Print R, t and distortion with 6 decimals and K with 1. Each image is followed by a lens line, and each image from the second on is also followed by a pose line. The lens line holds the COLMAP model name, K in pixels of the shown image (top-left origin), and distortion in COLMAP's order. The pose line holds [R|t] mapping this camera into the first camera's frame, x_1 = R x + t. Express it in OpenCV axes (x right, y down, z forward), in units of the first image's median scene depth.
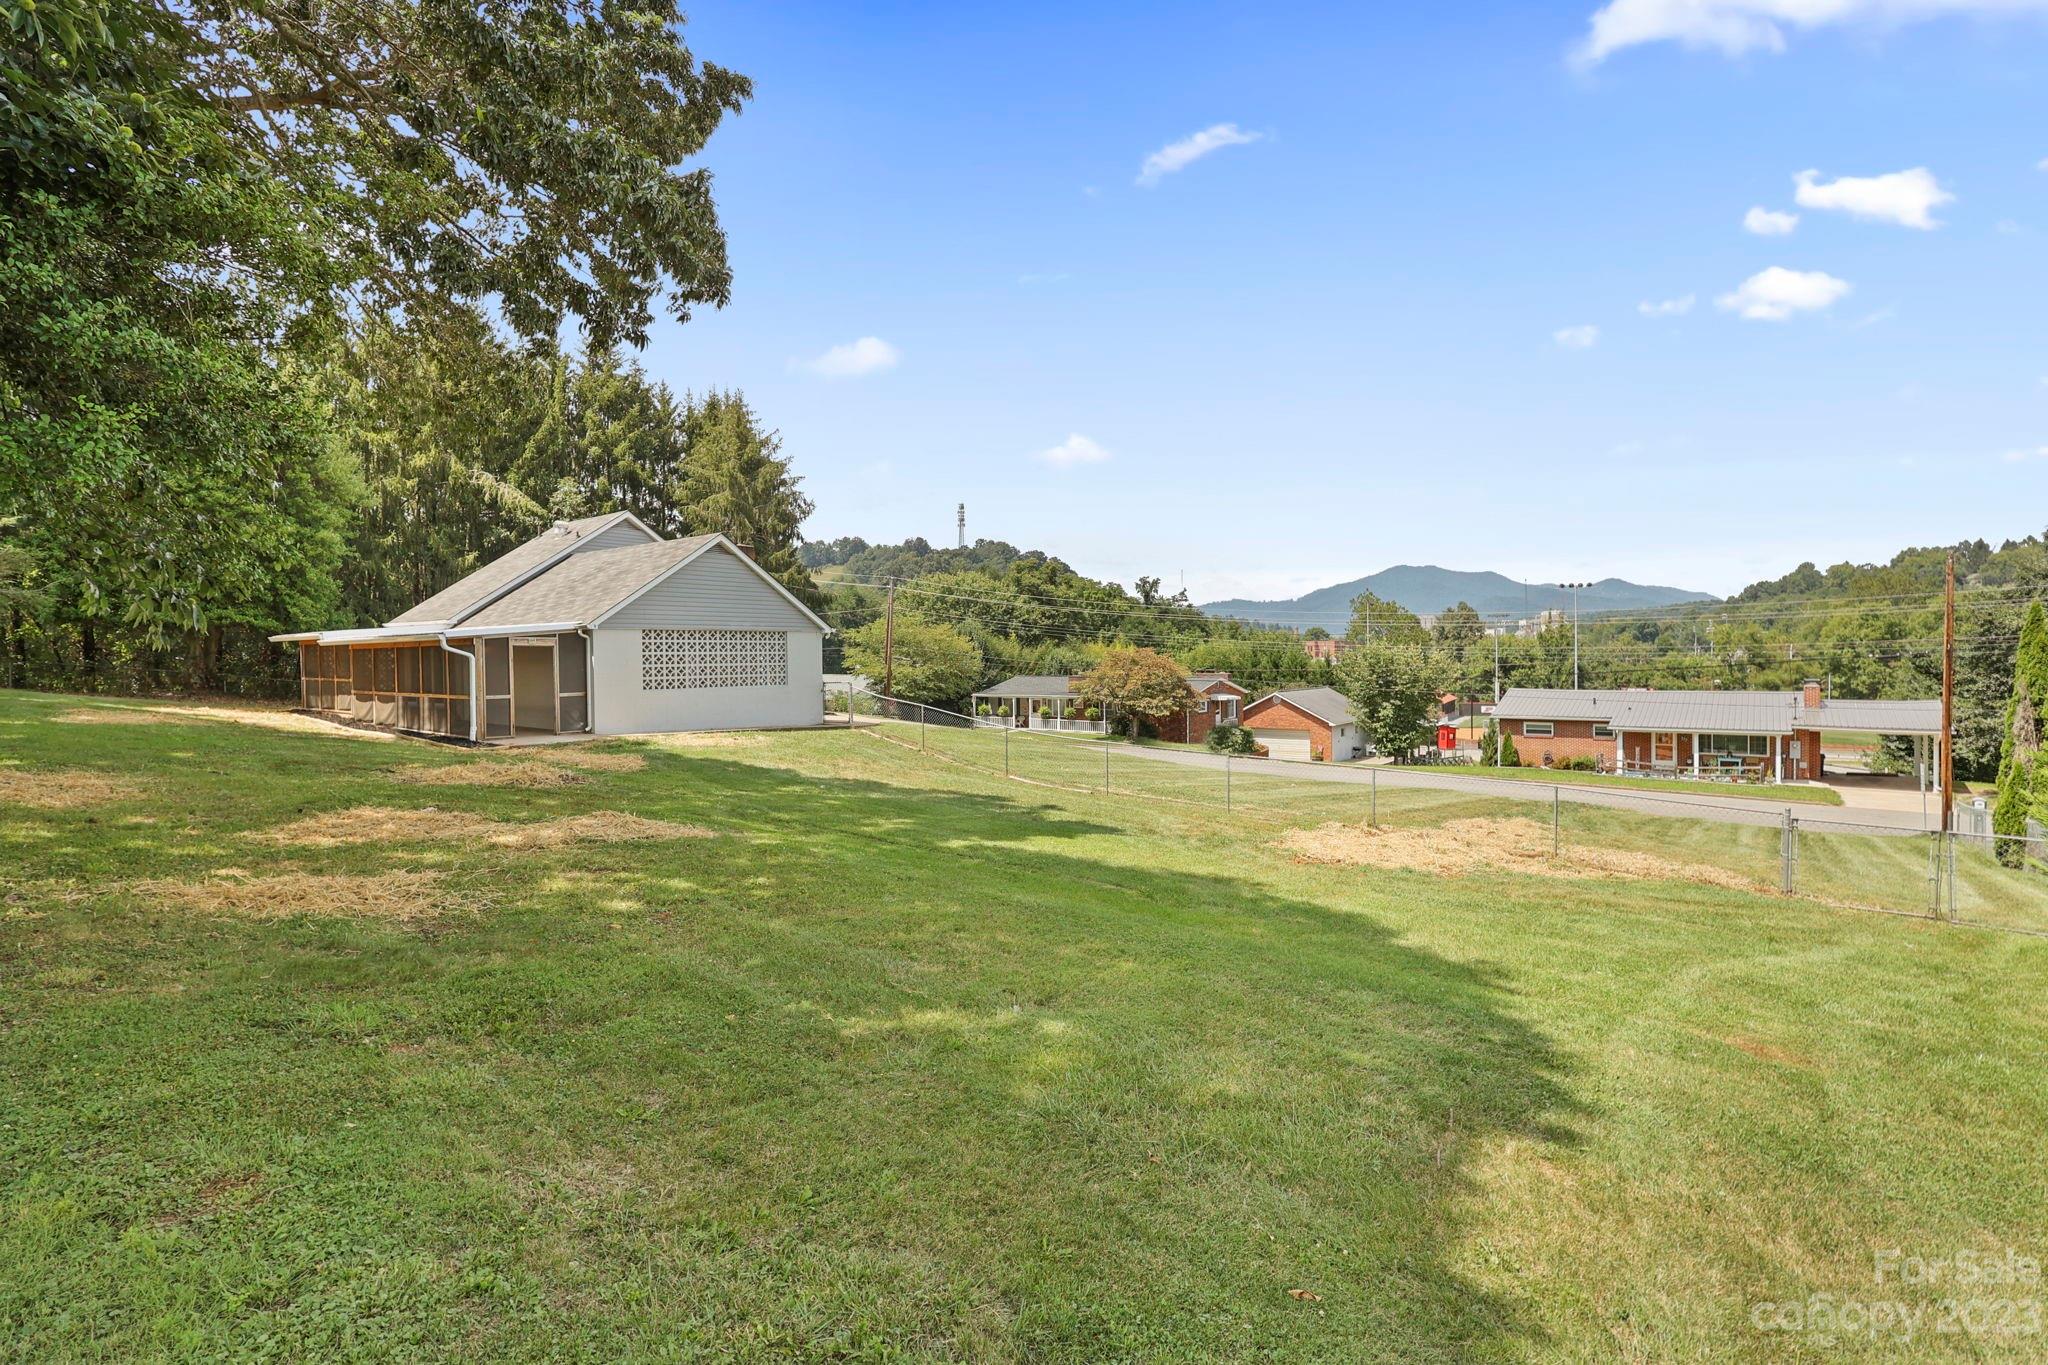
lens RADIAL K [[968.5, 0, 1028.2], [0, 968.5, 673.5], [0, 0, 1]] dist [0.002246, 0.001150]
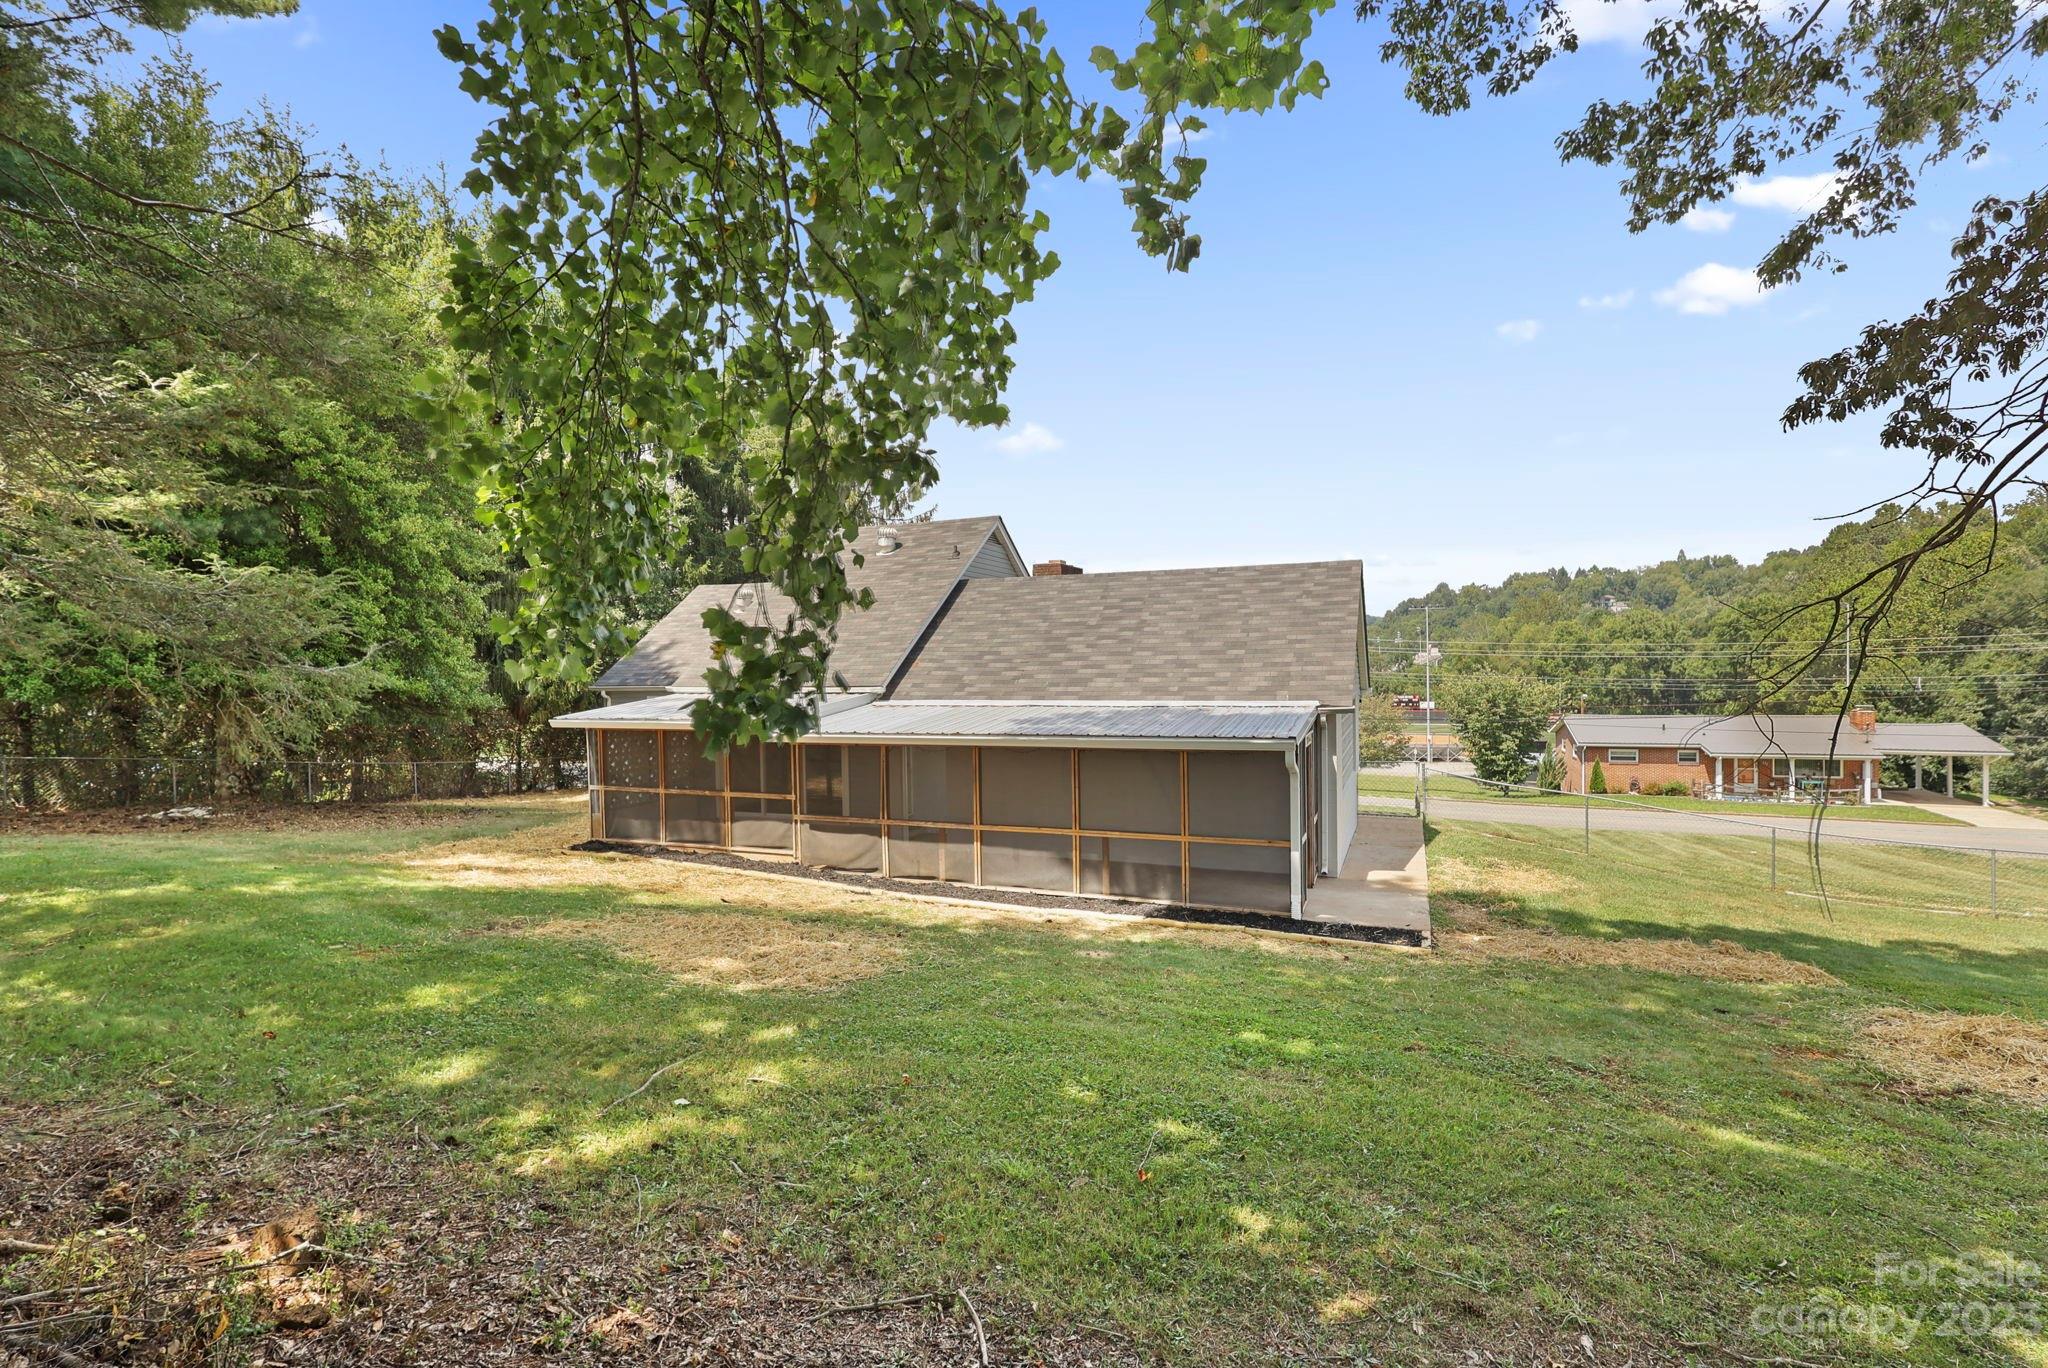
lens RADIAL K [[968.5, 0, 1028.2], [0, 968.5, 675.0], [0, 0, 1]] dist [0.002246, 0.001150]
pose [[0.954754, -0.010324, 0.297216, -0.393249], [0.012051, 0.999919, -0.003979, -0.033241], [-0.297151, 0.007381, 0.954802, 0.215925]]
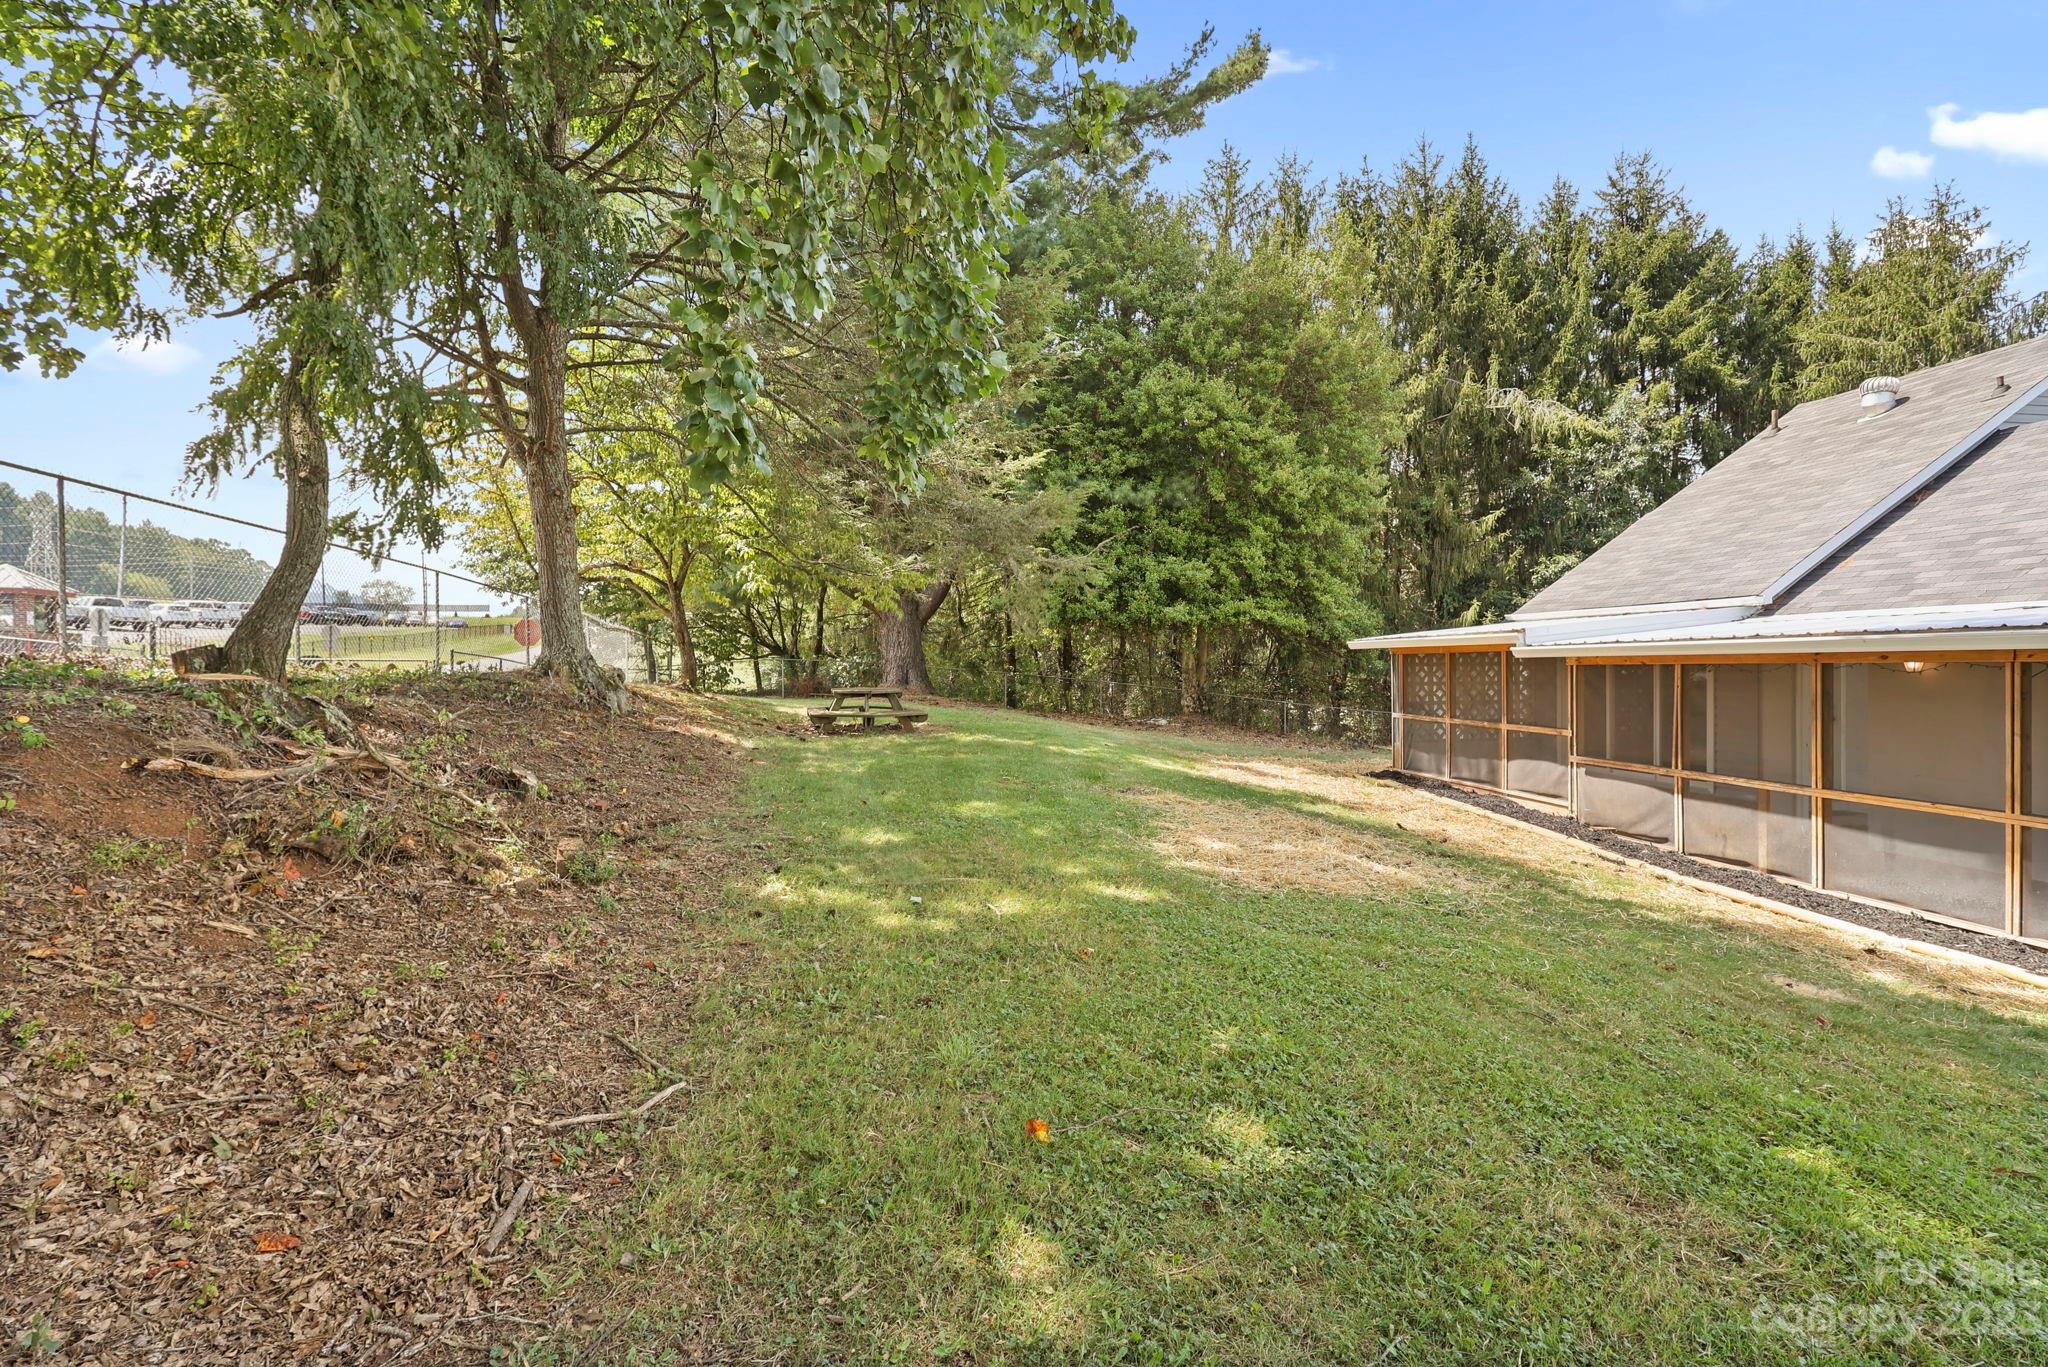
lens RADIAL K [[968.5, 0, 1028.2], [0, 968.5, 674.5], [0, 0, 1]] dist [0.002246, 0.001150]
pose [[0.727912, 0.010594, -0.685588, -0.305879], [-0.014201, 0.999899, 0.000373, -0.008927], [0.685523, 0.009465, 0.727989, 0.266744]]
